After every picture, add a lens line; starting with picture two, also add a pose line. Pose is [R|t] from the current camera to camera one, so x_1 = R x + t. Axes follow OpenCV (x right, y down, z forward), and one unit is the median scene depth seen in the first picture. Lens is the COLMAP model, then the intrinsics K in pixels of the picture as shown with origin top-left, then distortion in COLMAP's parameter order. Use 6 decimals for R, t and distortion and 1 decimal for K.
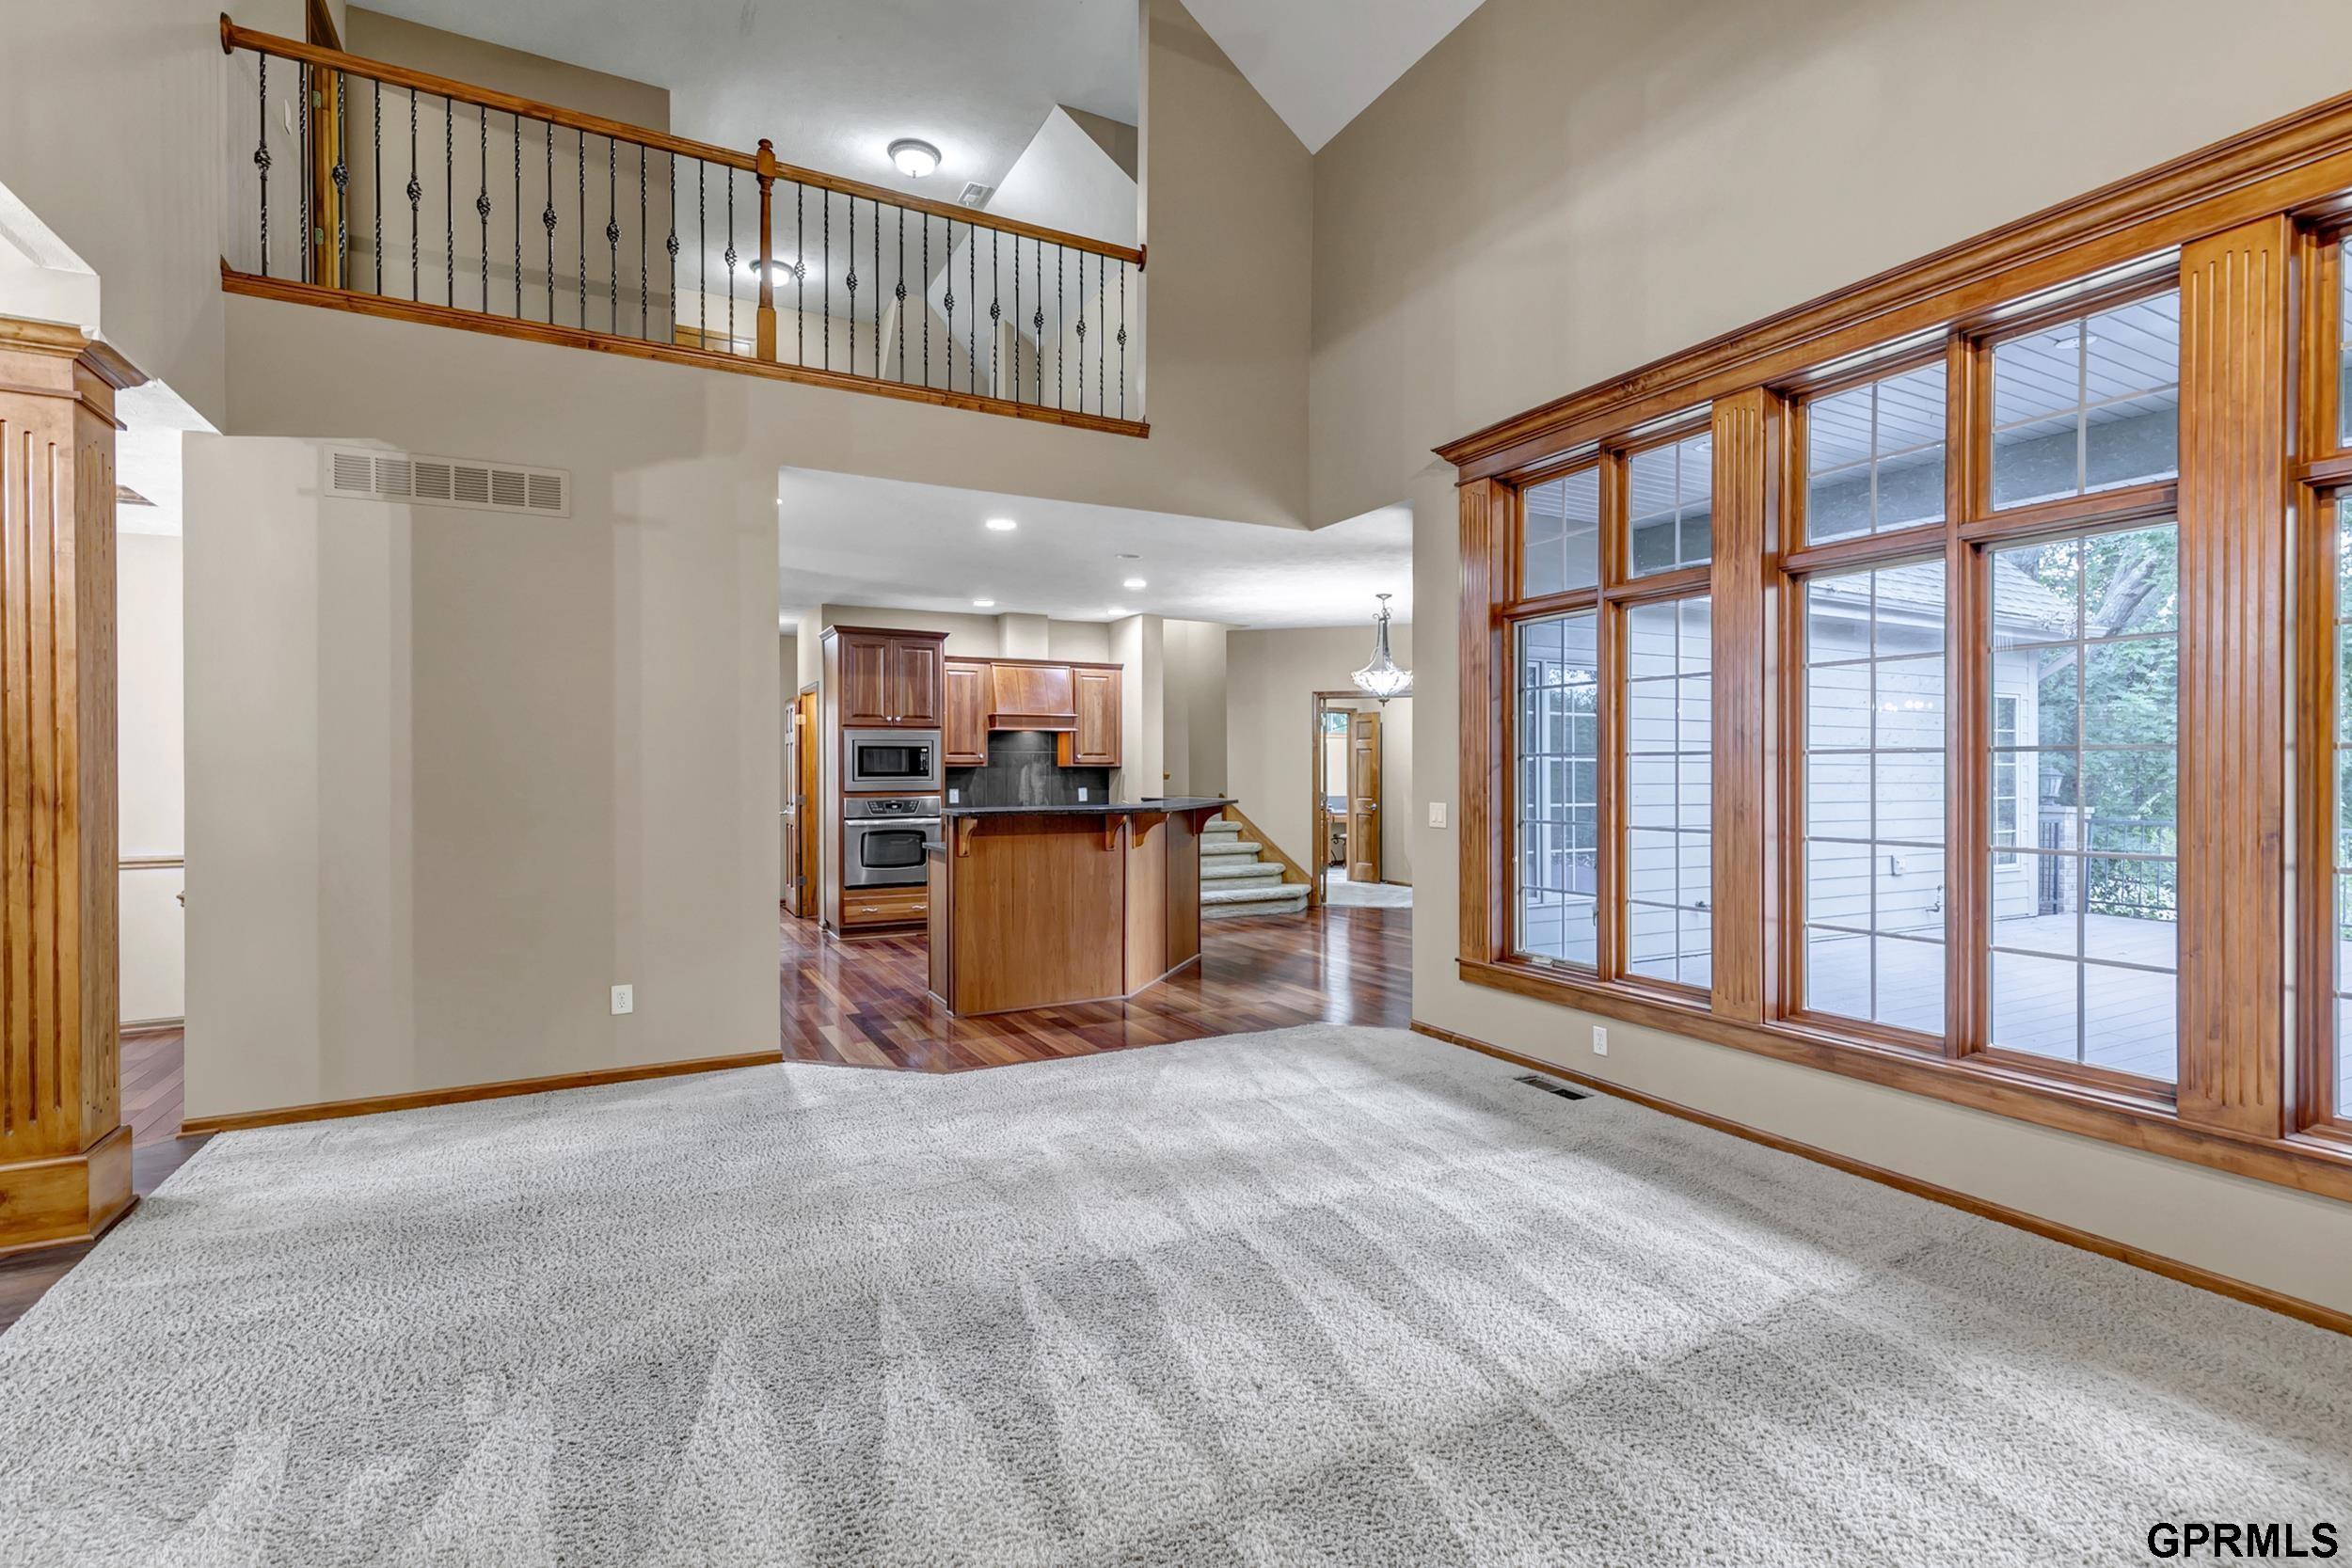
lens RADIAL K [[1073.1, 0, 1181.3], [0, 1073.1, 778.8], [0, 0, 1]] dist [0.010426, -0.000150]
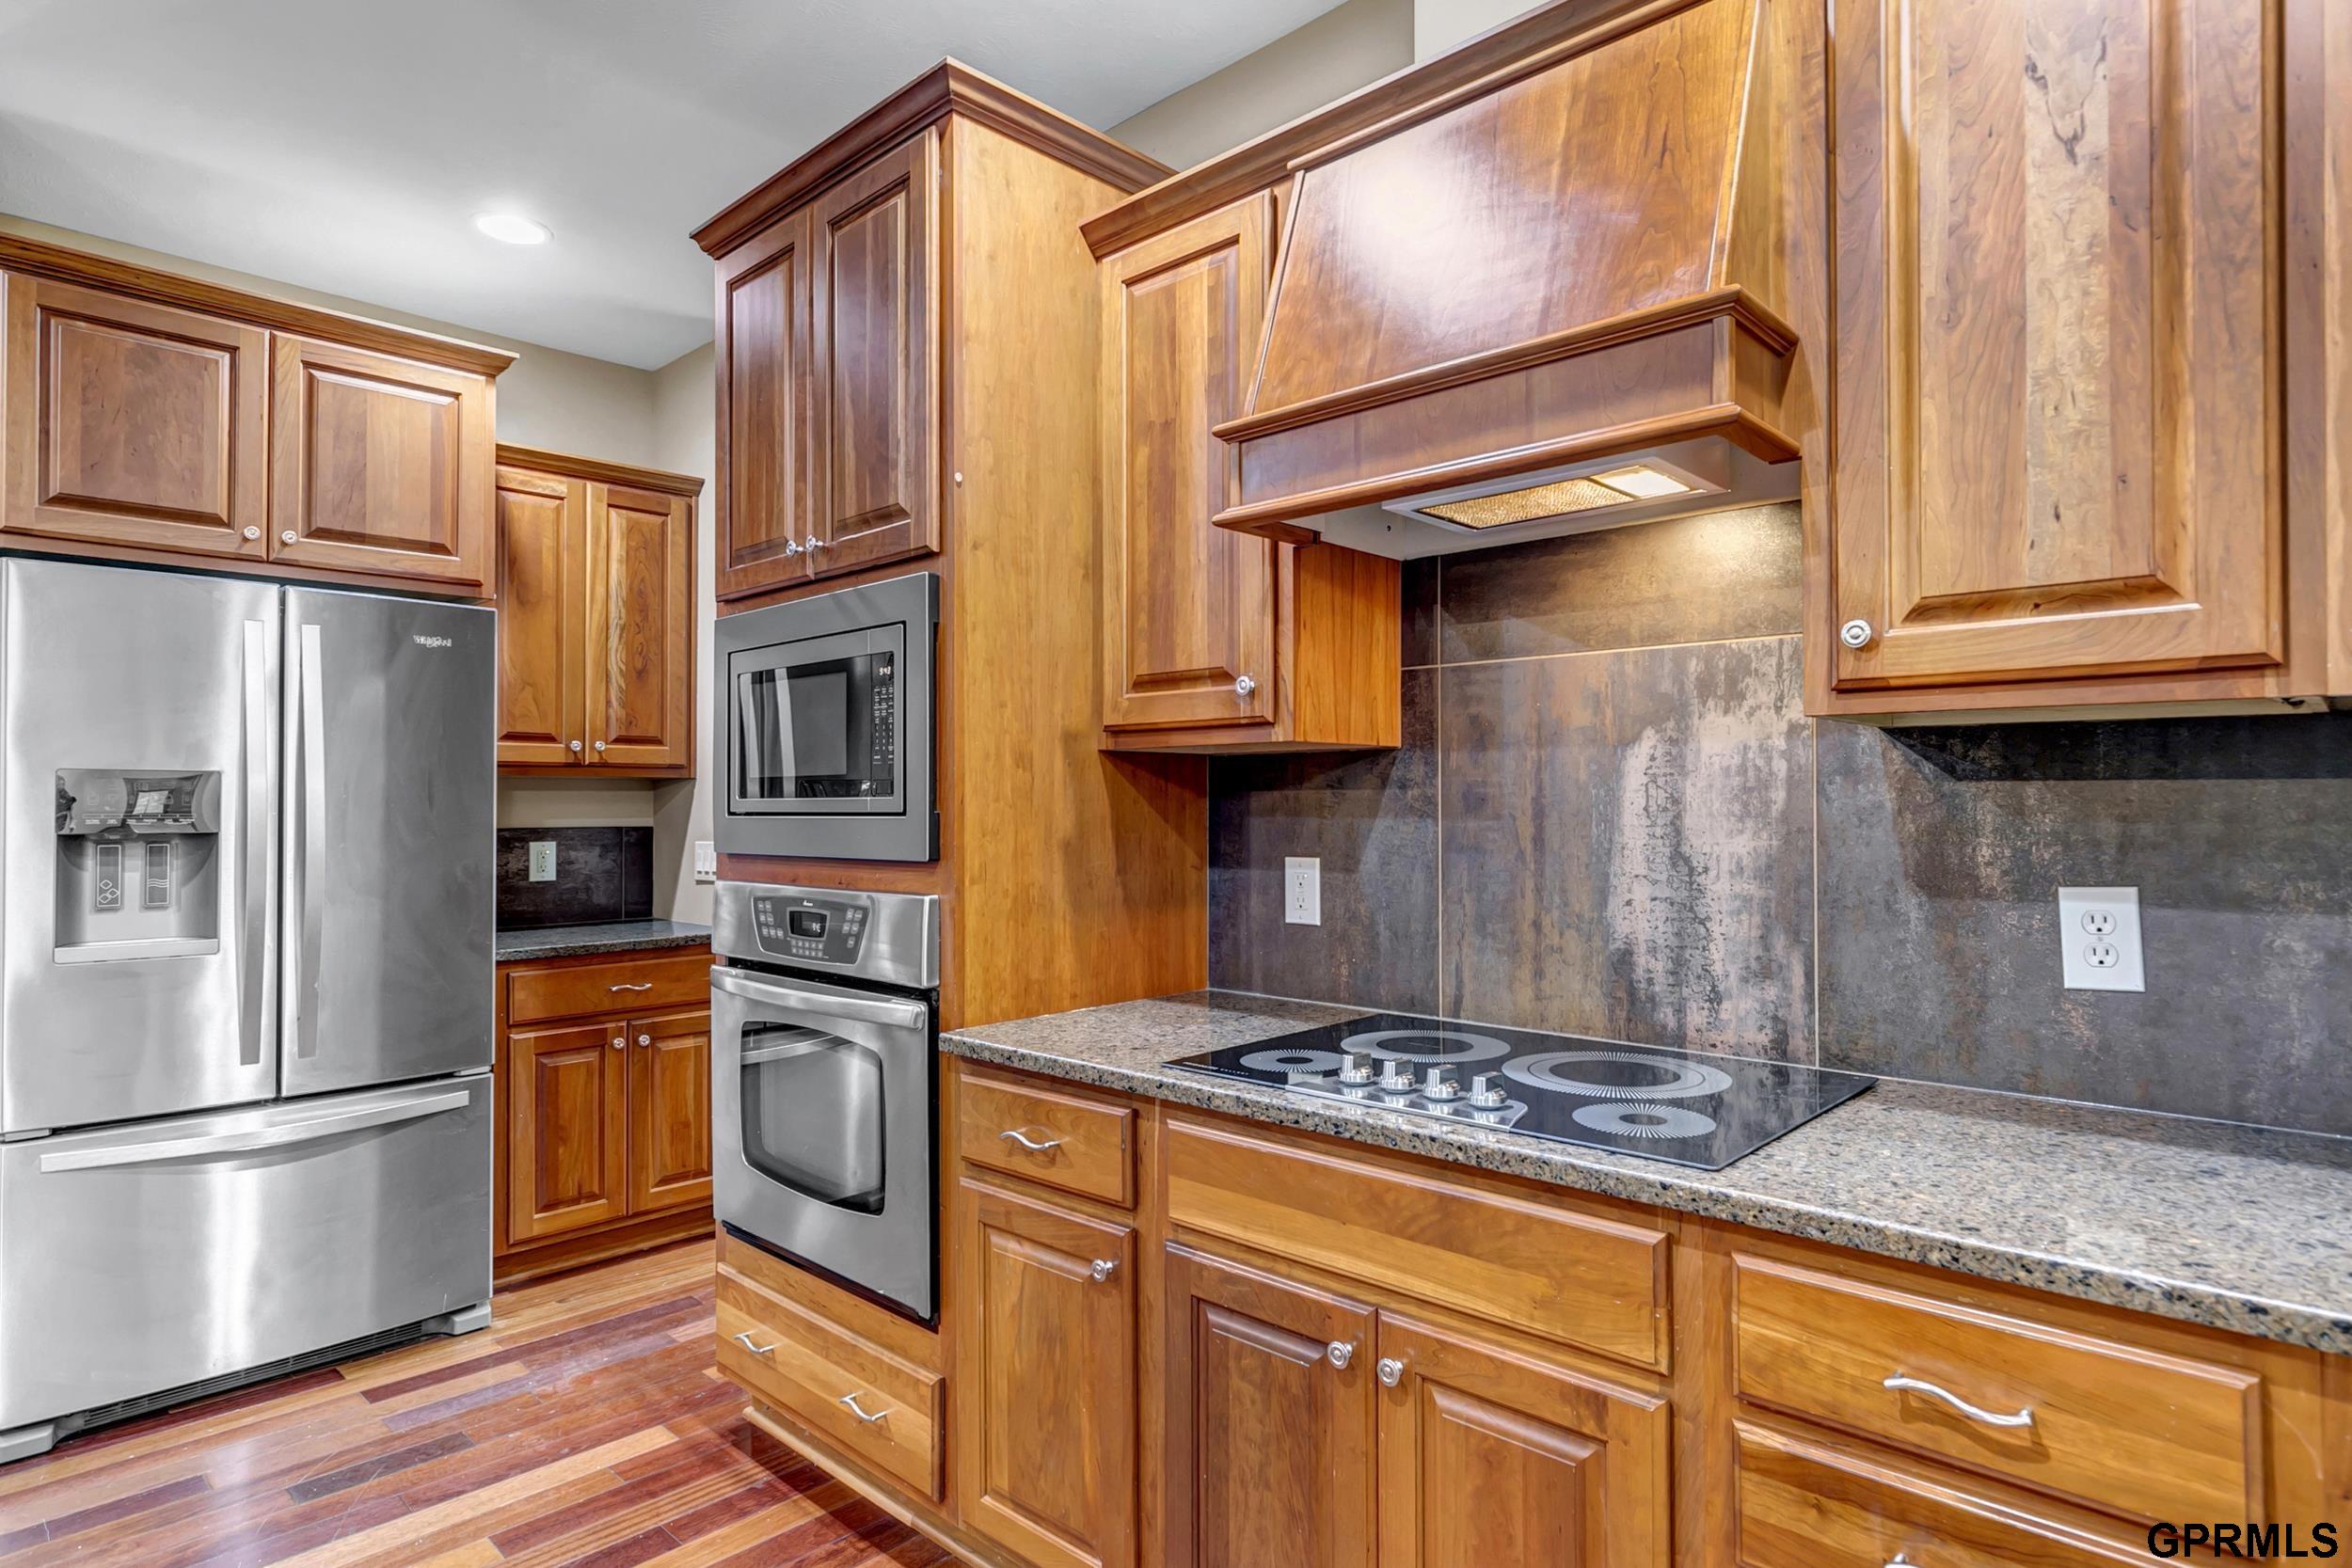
lens RADIAL K [[1263.2, 0, 1176.0], [0, 1263.2, 784.0], [0, 0, 1]] dist [0.000144, 0.000356]
pose [[0.303500, -0.013821, -0.952731, 0.019034], [-0.000695, 0.999891, -0.014726, -0.001402], [0.952831, 0.005131, 0.303457, 0.982834]]
